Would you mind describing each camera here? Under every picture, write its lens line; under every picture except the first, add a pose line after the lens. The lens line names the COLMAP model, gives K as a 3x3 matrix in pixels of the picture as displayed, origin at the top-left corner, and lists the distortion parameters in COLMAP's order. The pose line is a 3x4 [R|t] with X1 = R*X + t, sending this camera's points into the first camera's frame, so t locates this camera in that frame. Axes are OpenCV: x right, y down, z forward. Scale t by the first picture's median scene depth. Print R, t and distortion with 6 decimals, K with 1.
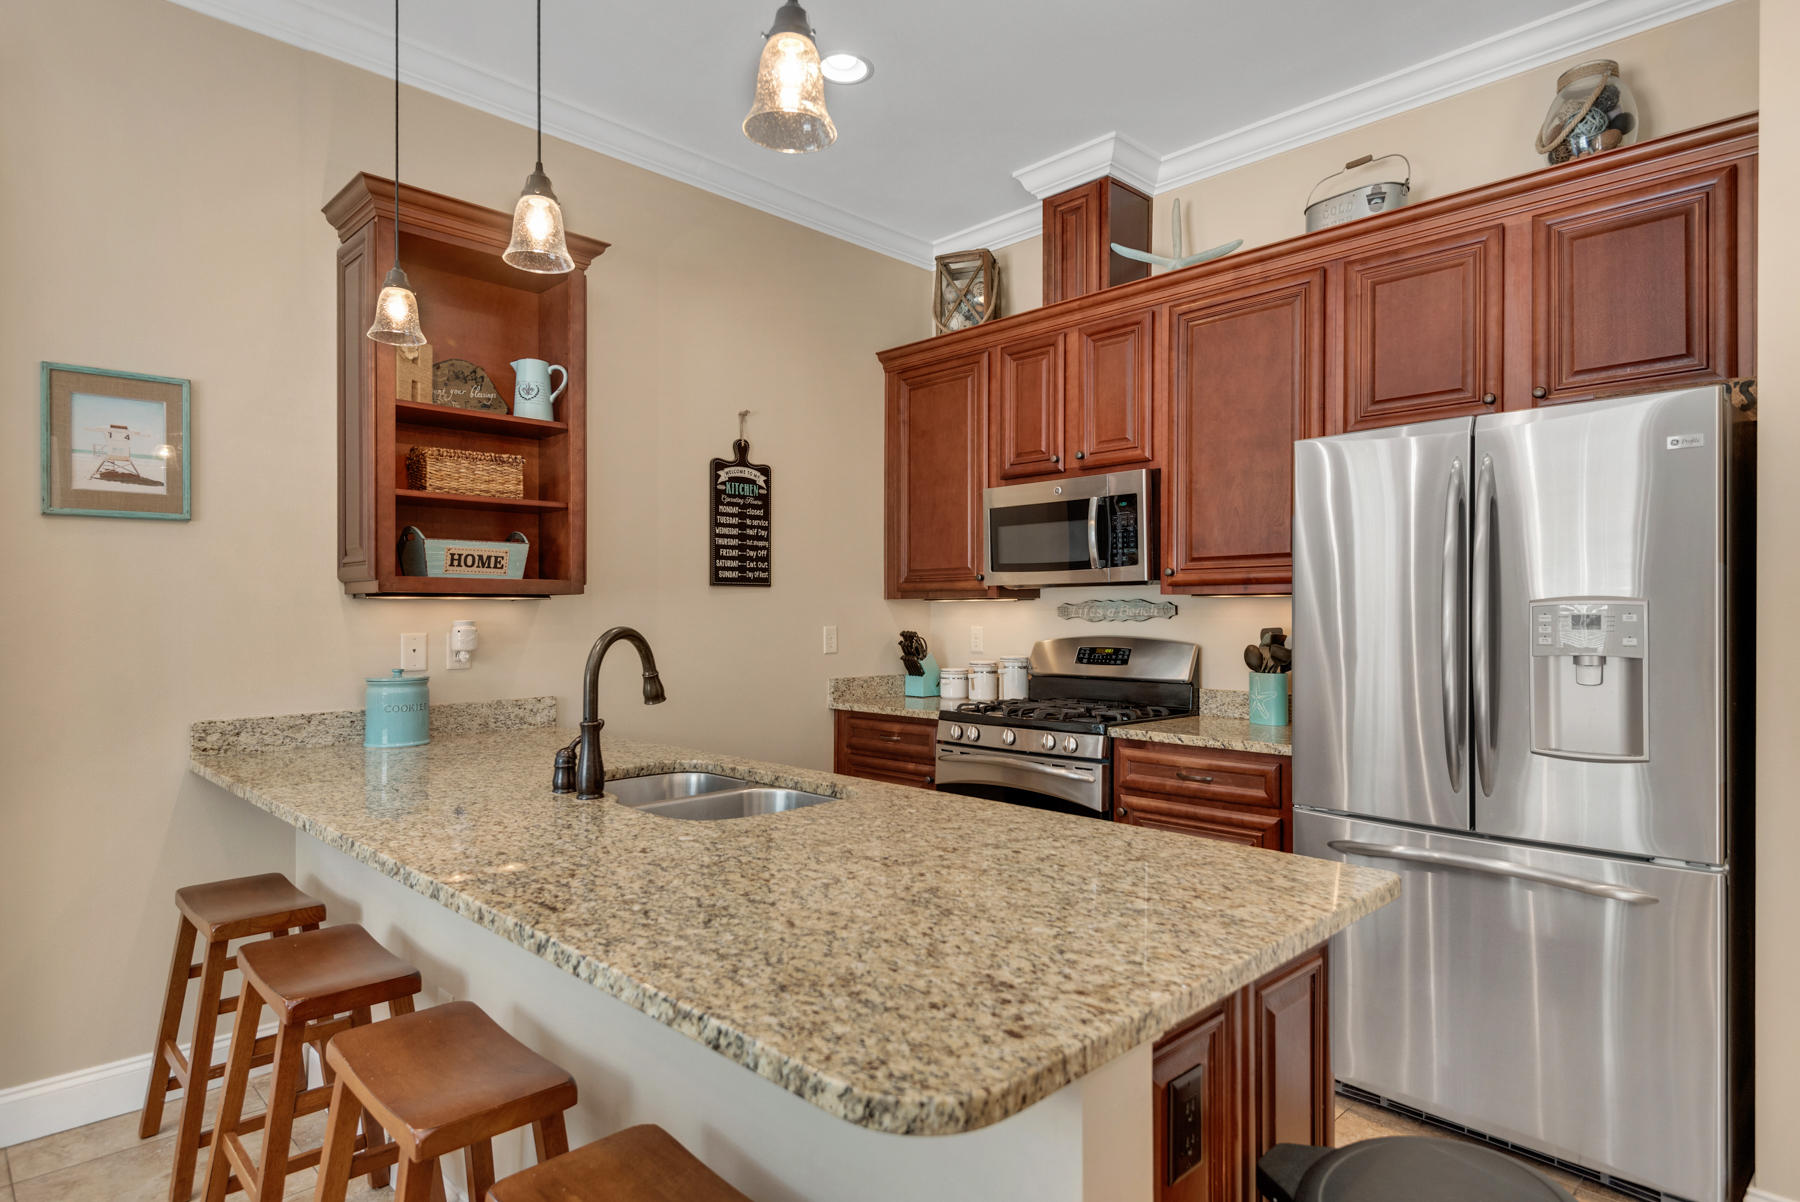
lens RADIAL K [[979.1, 0, 902.5], [0, 979.1, 612.1], [0, 0, 1]] dist [0.028332, -0.026115]
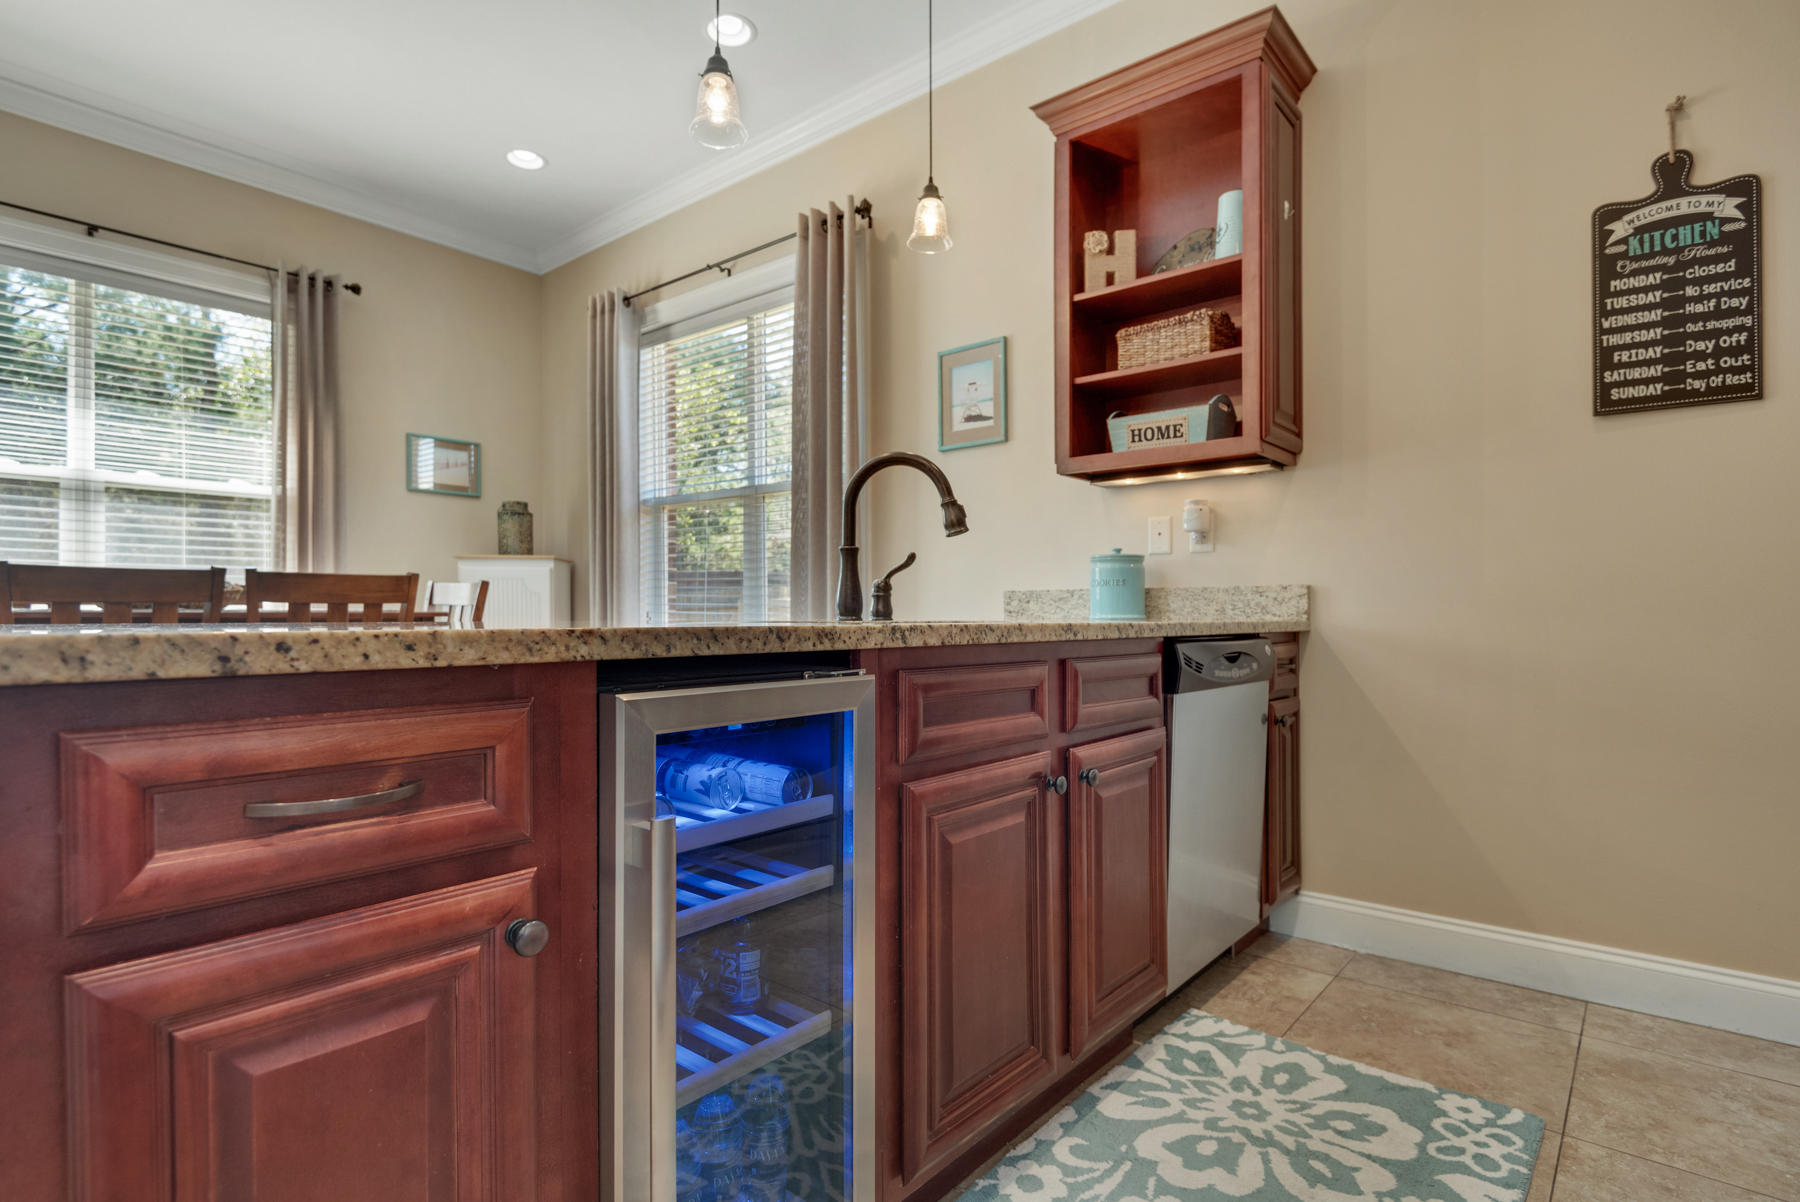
lens RADIAL K [[880.6, 0, 900.3], [0, 880.6, 607.3], [0, 0, 1]] dist [0.038506, -0.026062]
pose [[0.096135, -0.002018, -0.995366, 0.318133], [-0.002694, 0.999994, -0.002287, 0.094636], [0.995365, 0.002902, 0.096129, 0.511829]]
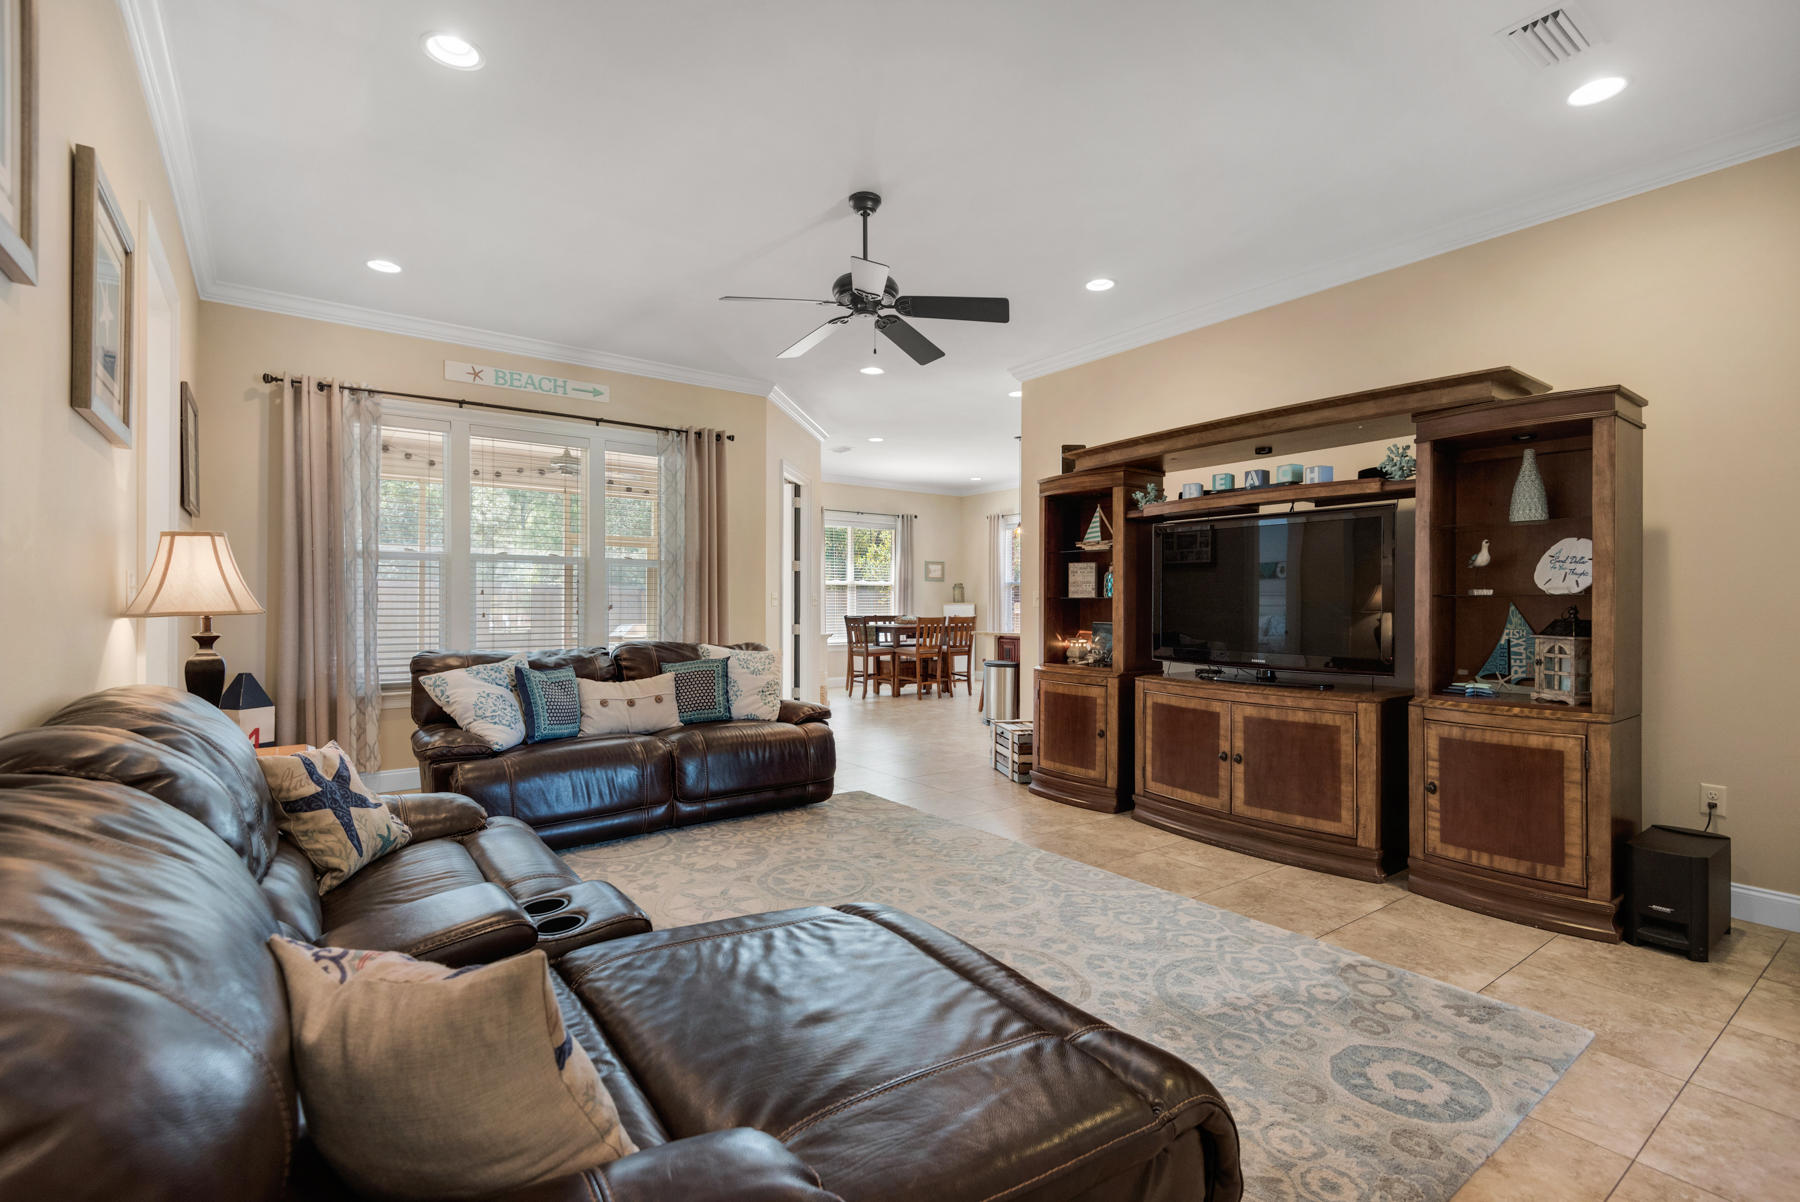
lens RADIAL K [[811.3, 0, 898.6], [0, 811.3, 599.2], [0, 0, 1]] dist [0.045723, -0.029832]
pose [[-0.143533, -0.004212, -0.989637, 2.227493], [0.000124, 0.999991, -0.004275, 0.020652], [0.989646, -0.000736, -0.143531, 0.312785]]
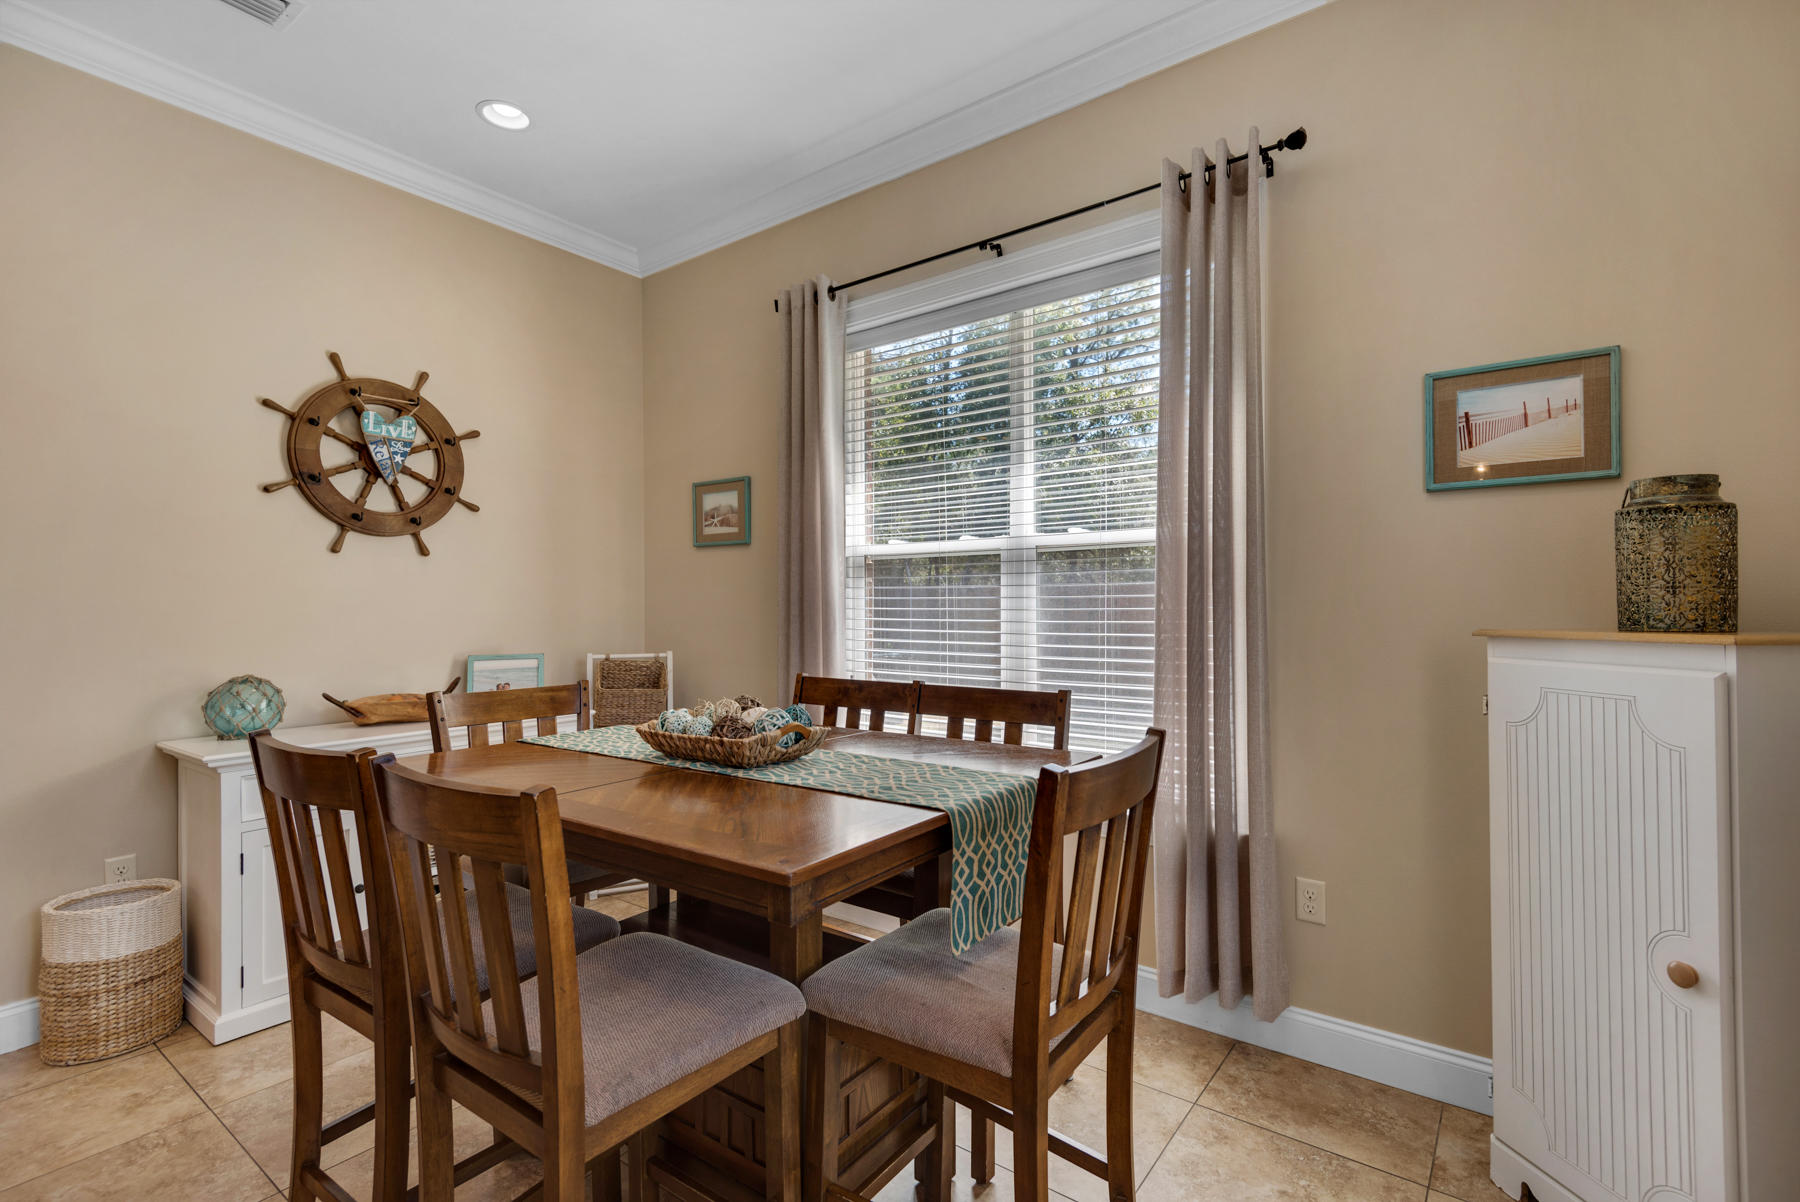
lens RADIAL K [[815.1, 0, 900.3], [0, 815.1, 605.3], [0, 0, 1]] dist [-0.011603, 0.005432]
pose [[-0.989263, 0.006476, -0.146004, -0.539051], [0.007482, 0.999952, -0.006339, 0.009584], [0.145956, -0.007363, -0.989264, 0.439945]]
